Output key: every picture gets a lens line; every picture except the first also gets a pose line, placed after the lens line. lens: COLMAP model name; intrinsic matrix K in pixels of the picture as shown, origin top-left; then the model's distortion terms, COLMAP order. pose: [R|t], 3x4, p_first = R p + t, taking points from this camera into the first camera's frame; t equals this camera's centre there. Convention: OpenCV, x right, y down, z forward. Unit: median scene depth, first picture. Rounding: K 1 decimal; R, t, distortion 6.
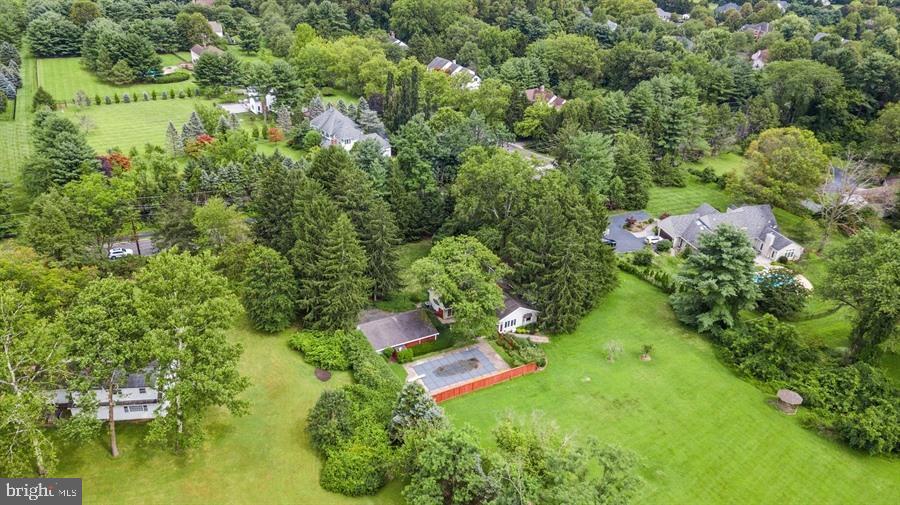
lens RADIAL K [[695.3, 0, 450.0], [0, 695.3, 252.5], [0, 0, 1]] dist [0.043823, -0.004042]
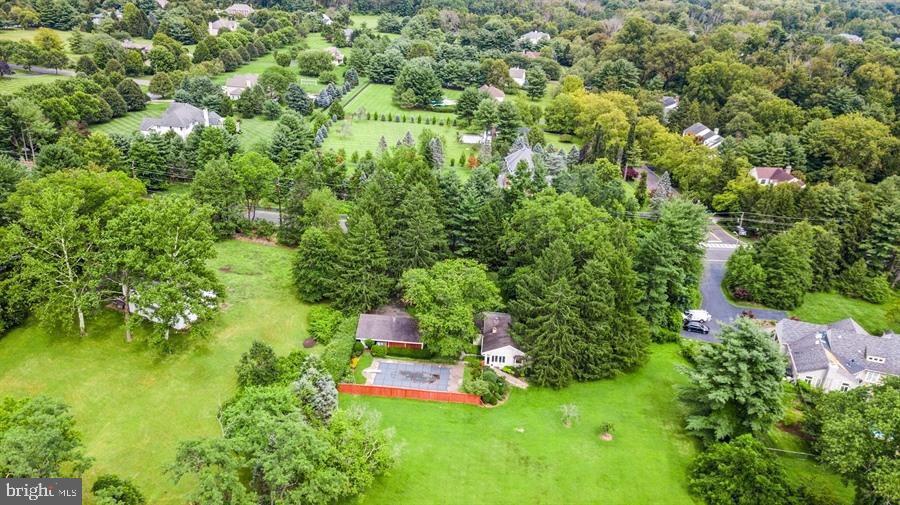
lens RADIAL K [[695.3, 0, 450.0], [0, 695.3, 252.5], [0, 0, 1]] dist [0.043823, -0.004042]
pose [[0.841812, 0.226030, -0.490166, 0.269659], [-0.267560, 0.963421, -0.015247, -0.005951], [0.468789, 0.143983, 0.871496, 0.046481]]
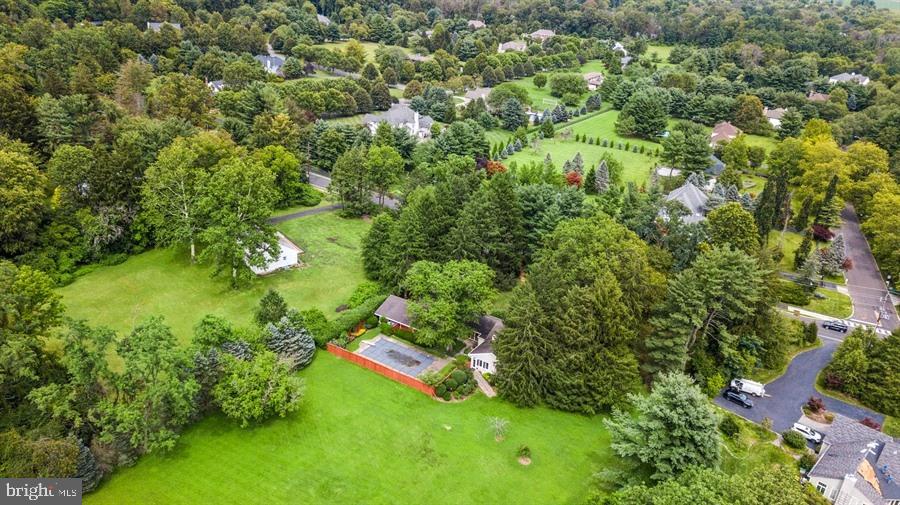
lens RADIAL K [[689.0, 0, 449.0], [0, 689.0, 255.0], [0, 0, 1]] dist [0.046326, -0.002828]
pose [[0.487655, 0.342682, -0.802971, 0.454803], [-0.439509, 0.891057, 0.113355, -0.073161], [0.754337, 0.297635, 0.585140, 0.186951]]
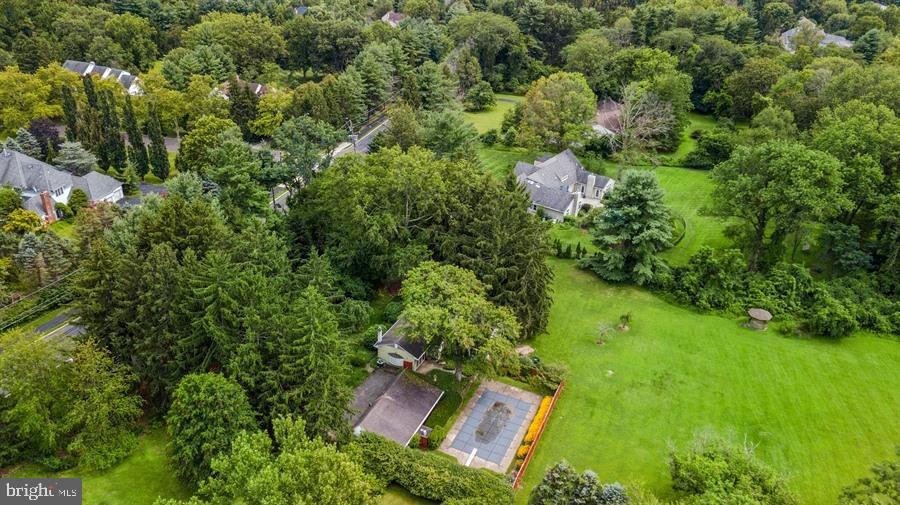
lens RADIAL K [[689.0, 0, 449.0], [0, 689.0, 255.0], [0, 0, 1]] dist [0.046326, -0.002828]
pose [[0.796315, -0.296643, 0.527148, -0.202313], [0.278304, 0.953447, 0.116126, -0.064229], [-0.537056, 0.054235, 0.841801, 0.179779]]
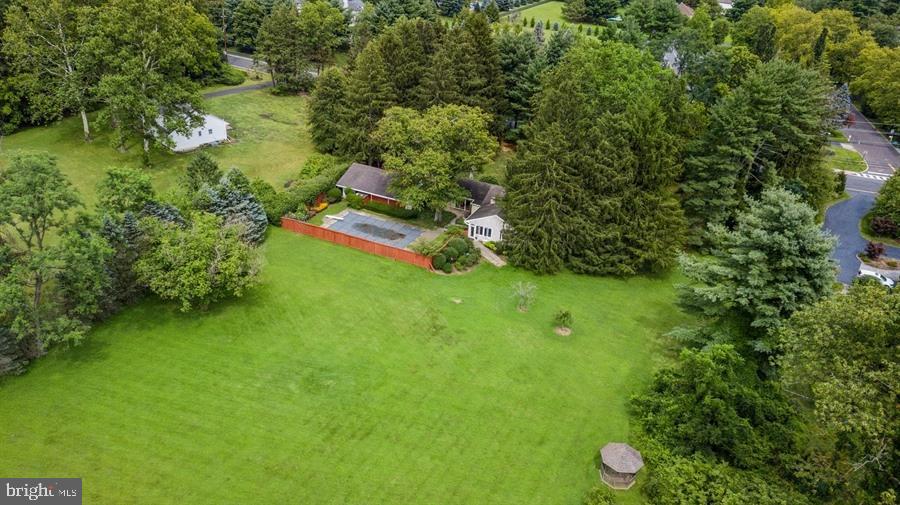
lens RADIAL K [[689.0, 0, 449.0], [0, 689.0, 255.0], [0, 0, 1]] dist [0.046326, -0.002828]
pose [[0.598875, 0.370940, -0.709755, 0.358098], [-0.399262, 0.906557, 0.136907, 0.019360], [0.694218, 0.201388, 0.691017, 0.240750]]
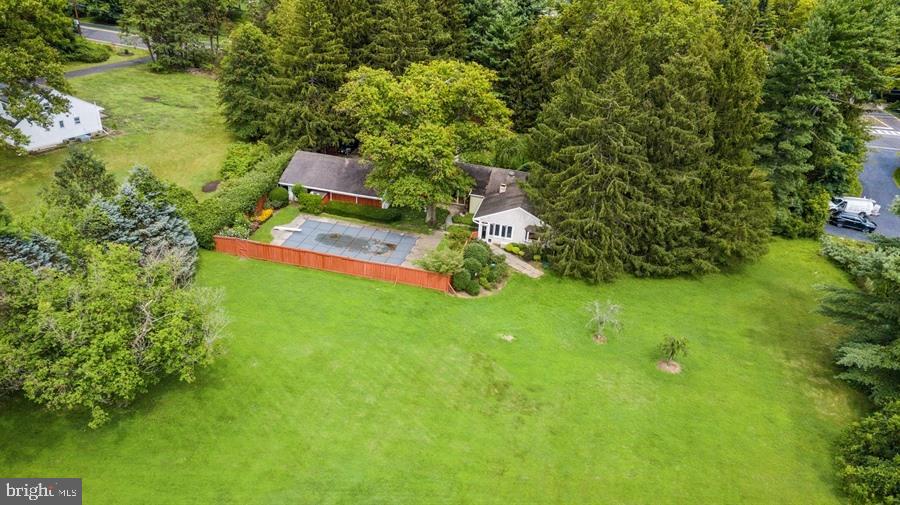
lens RADIAL K [[689.0, 0, 449.0], [0, 689.0, 255.0], [0, 0, 1]] dist [0.046326, -0.002828]
pose [[0.744544, 0.321079, -0.585288, 0.226818], [-0.334839, 0.938094, 0.088675, 0.047547], [0.577526, 0.129954, 0.805962, 0.284015]]
